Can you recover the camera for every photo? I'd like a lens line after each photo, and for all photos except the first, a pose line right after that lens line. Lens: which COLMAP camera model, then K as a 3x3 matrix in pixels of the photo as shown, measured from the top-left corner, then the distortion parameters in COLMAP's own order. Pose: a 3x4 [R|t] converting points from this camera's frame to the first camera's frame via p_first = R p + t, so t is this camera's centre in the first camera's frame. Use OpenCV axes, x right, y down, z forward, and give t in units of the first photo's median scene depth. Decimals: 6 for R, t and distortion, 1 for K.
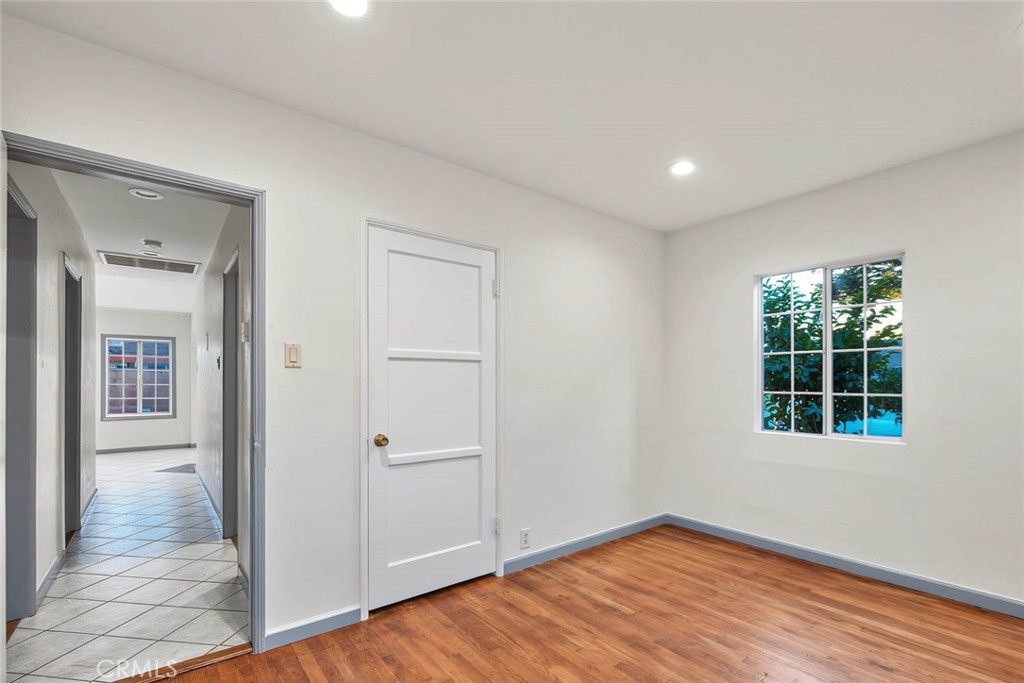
lens RADIAL K [[451.4, 0, 520.5], [0, 451.4, 381.1], [0, 0, 1]] dist [-0.000384, -0.000484]
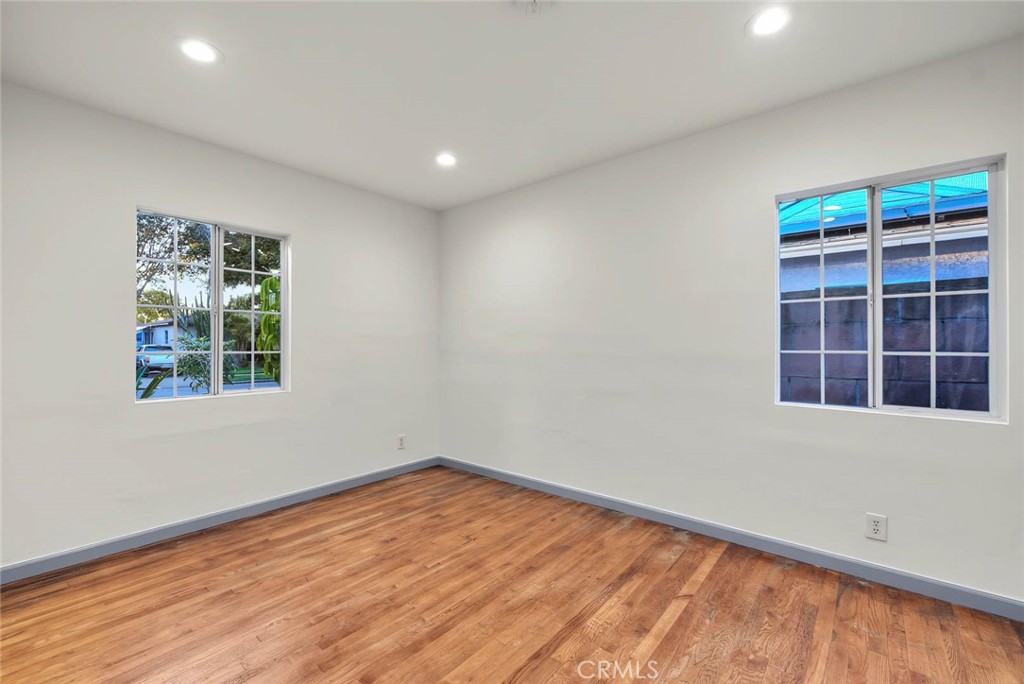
lens RADIAL K [[431.0, 0, 518.6], [0, 431.0, 347.5], [0, 0, 1]] dist [0.001427, -0.003160]
pose [[-0.200097, -0.003388, 0.979770, -0.407243], [-0.002379, 0.999993, 0.002972, 0.025042], [-0.979773, -0.001736, -0.200104, 0.622035]]
